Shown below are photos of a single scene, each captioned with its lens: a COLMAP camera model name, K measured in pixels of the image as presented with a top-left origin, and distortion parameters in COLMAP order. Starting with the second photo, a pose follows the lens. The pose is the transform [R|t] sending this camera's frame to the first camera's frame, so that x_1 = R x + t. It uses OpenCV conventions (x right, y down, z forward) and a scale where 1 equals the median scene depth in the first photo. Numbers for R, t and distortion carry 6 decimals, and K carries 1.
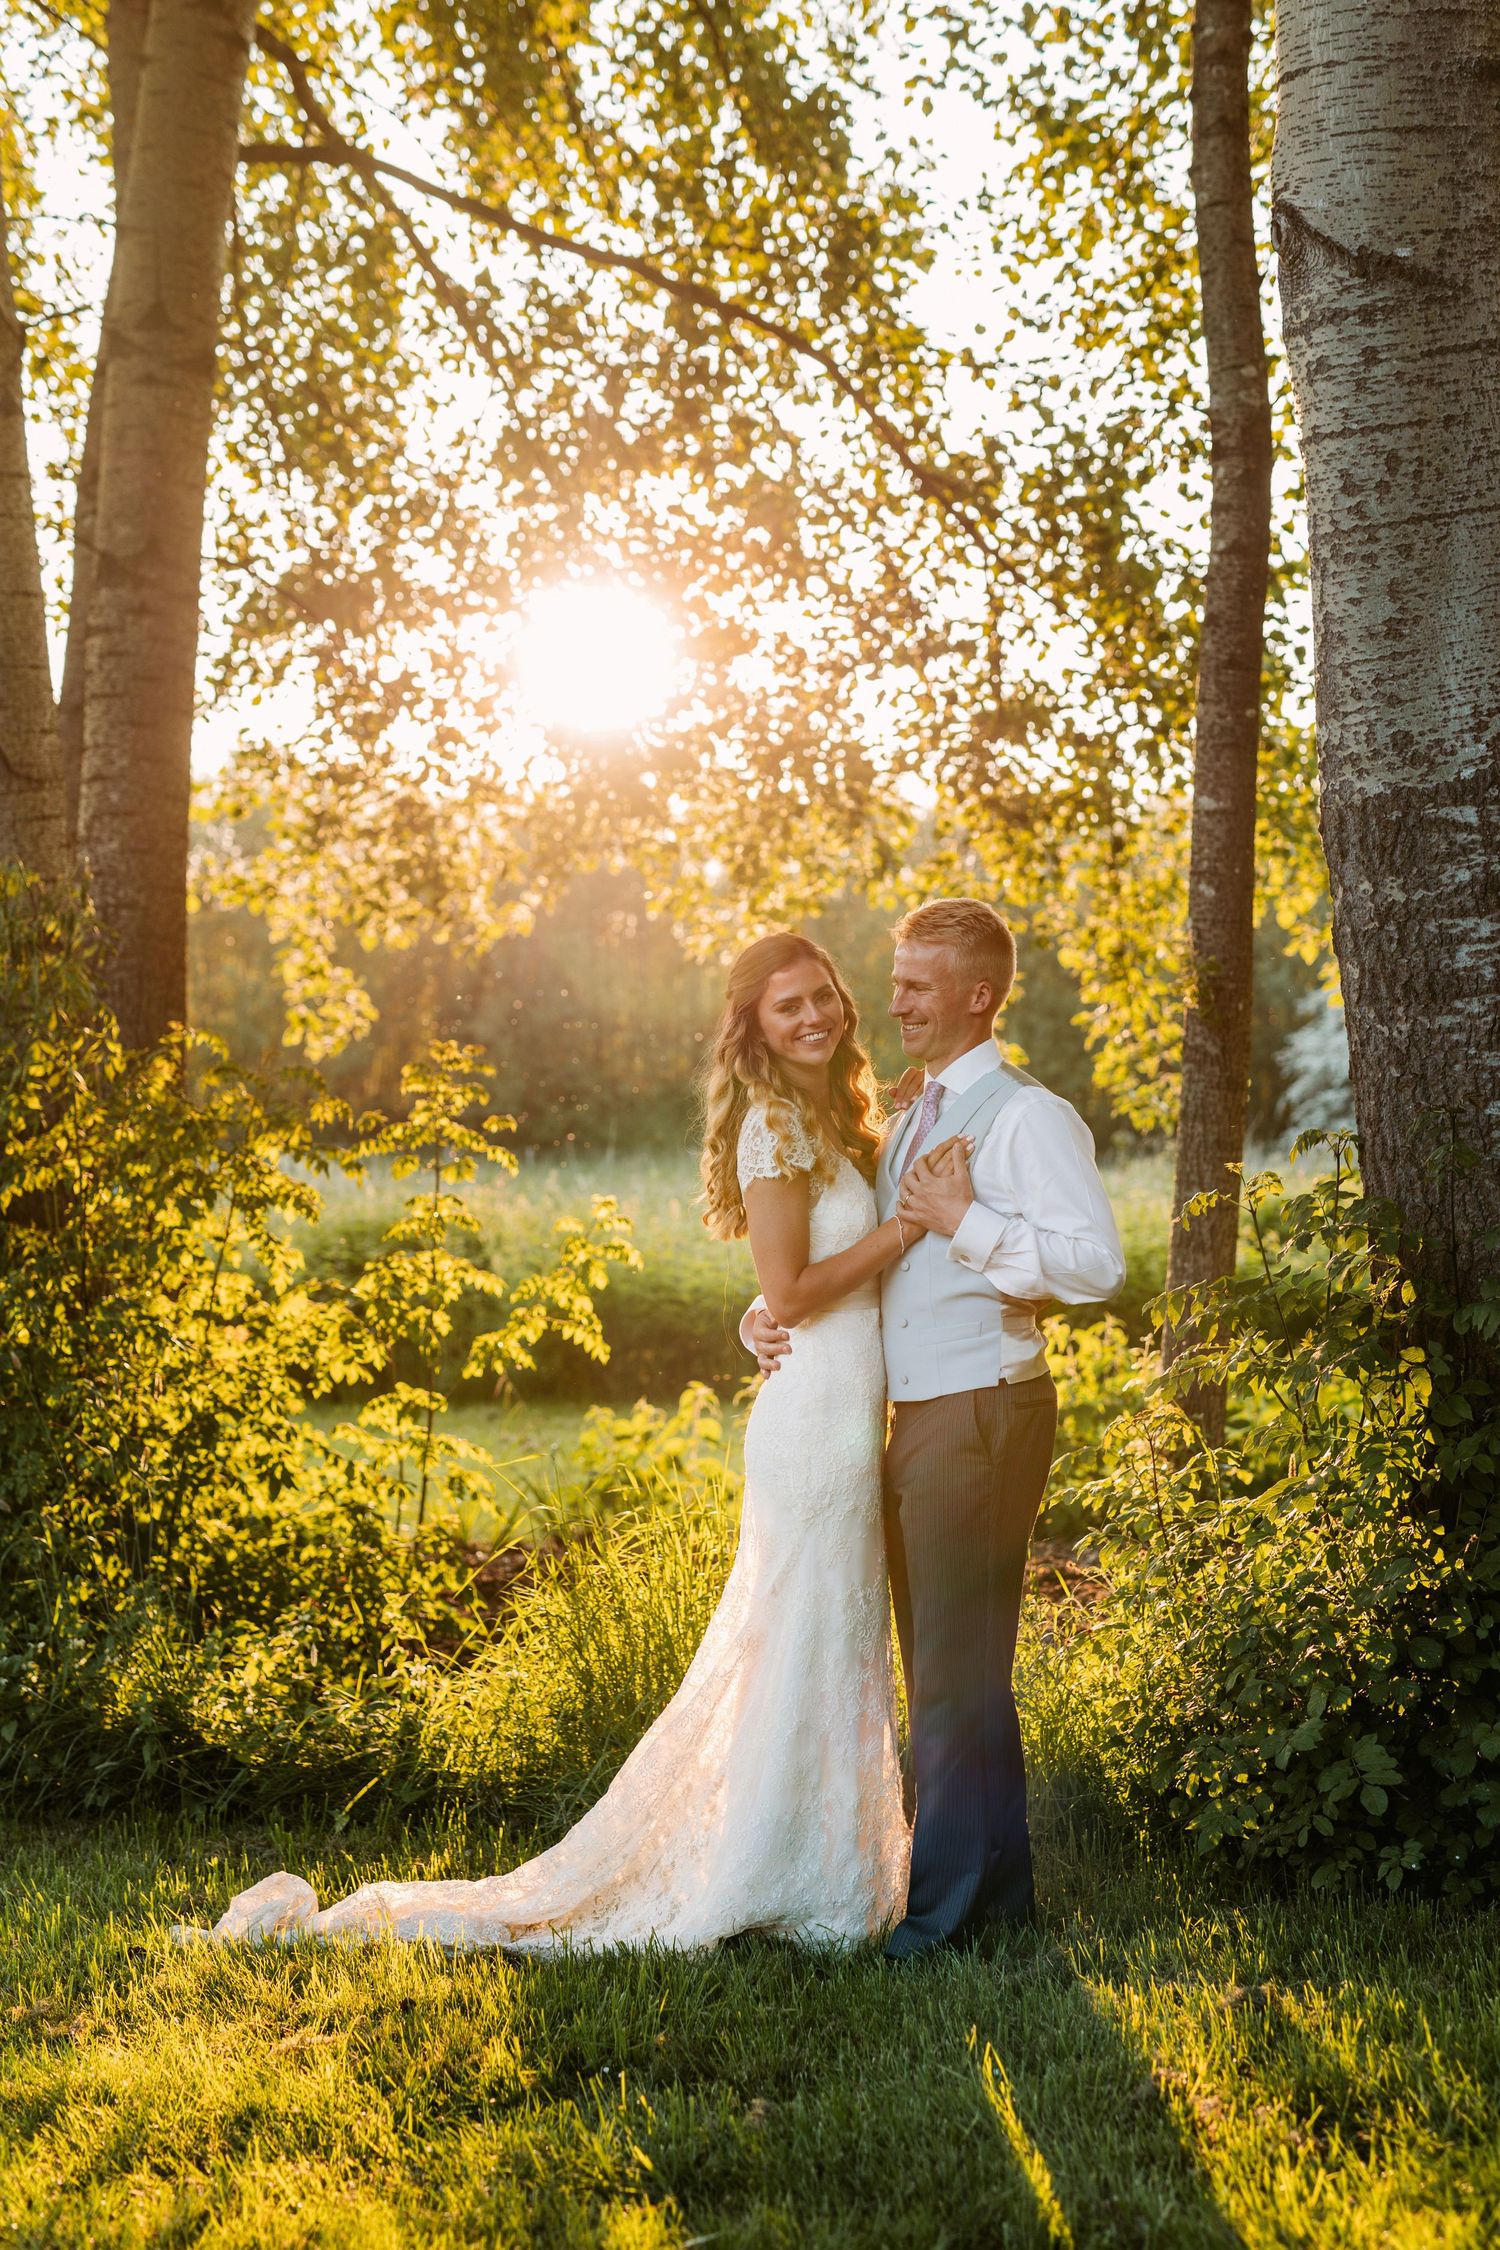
lens RADIAL K [[3480.5, 0, 750.0], [0, 3480.5, 1125.0], [0, 0, 1]] dist [-0.013841, -0.039116]
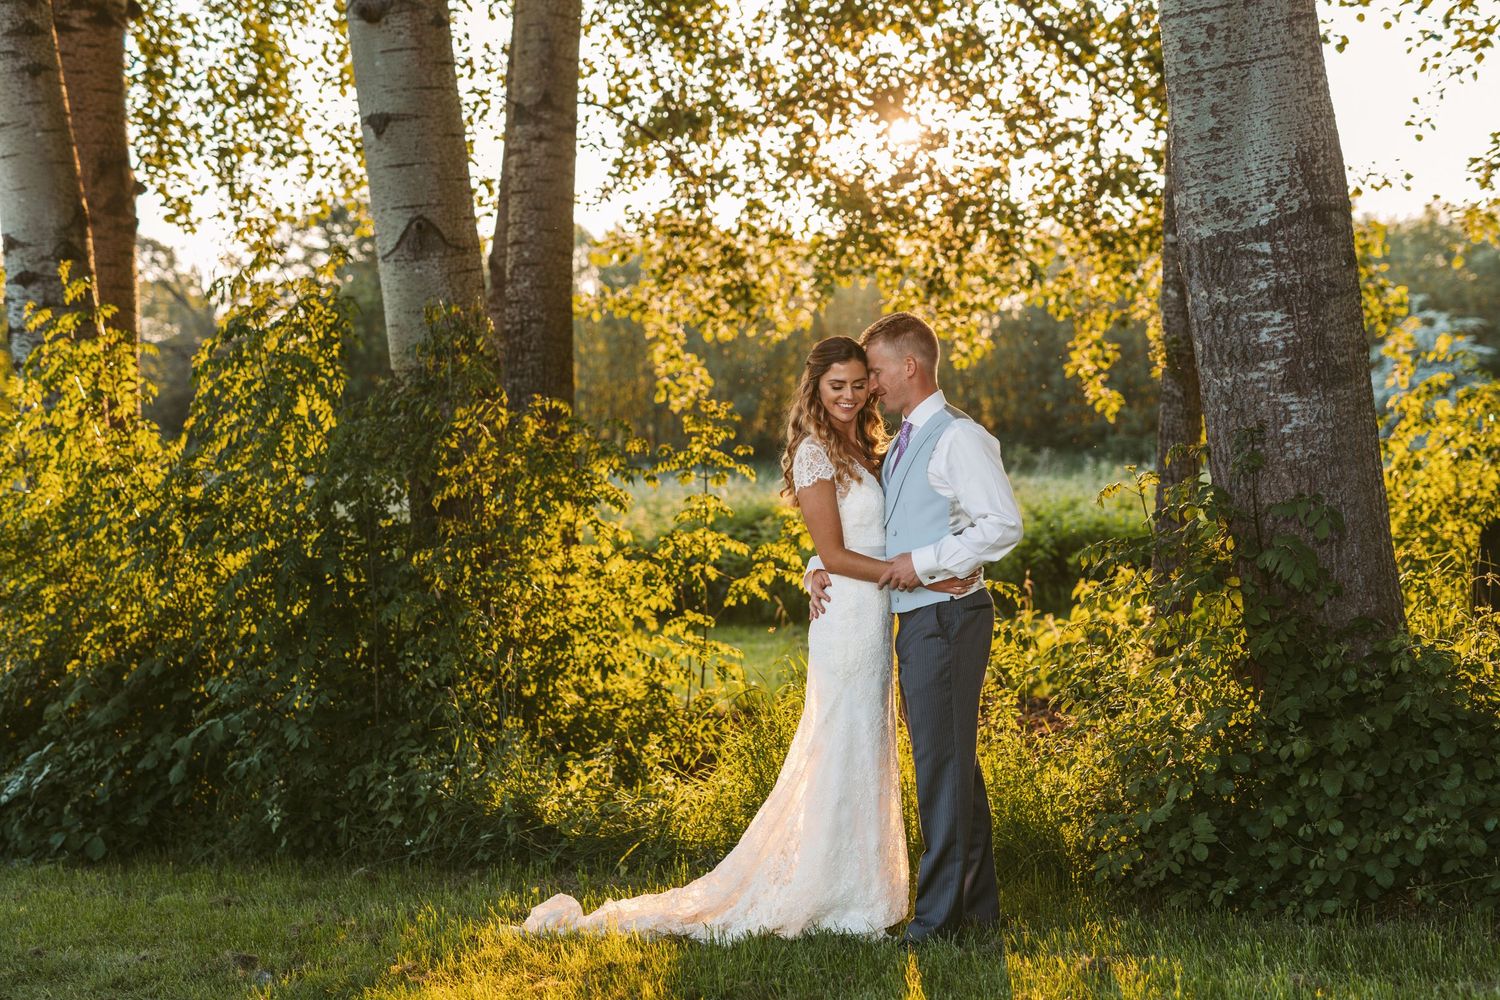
lens RADIAL K [[2320.3, 0, 754.0], [0, 2320.3, 533.7], [0, 0, 1]] dist [-0.013841, -0.039116]
pose [[0.989348, -0.018199, -0.144426, 0.089269], [0.023715, 0.999050, 0.036561, -0.000970], [0.143624, -0.039597, 0.988840, -0.074907]]
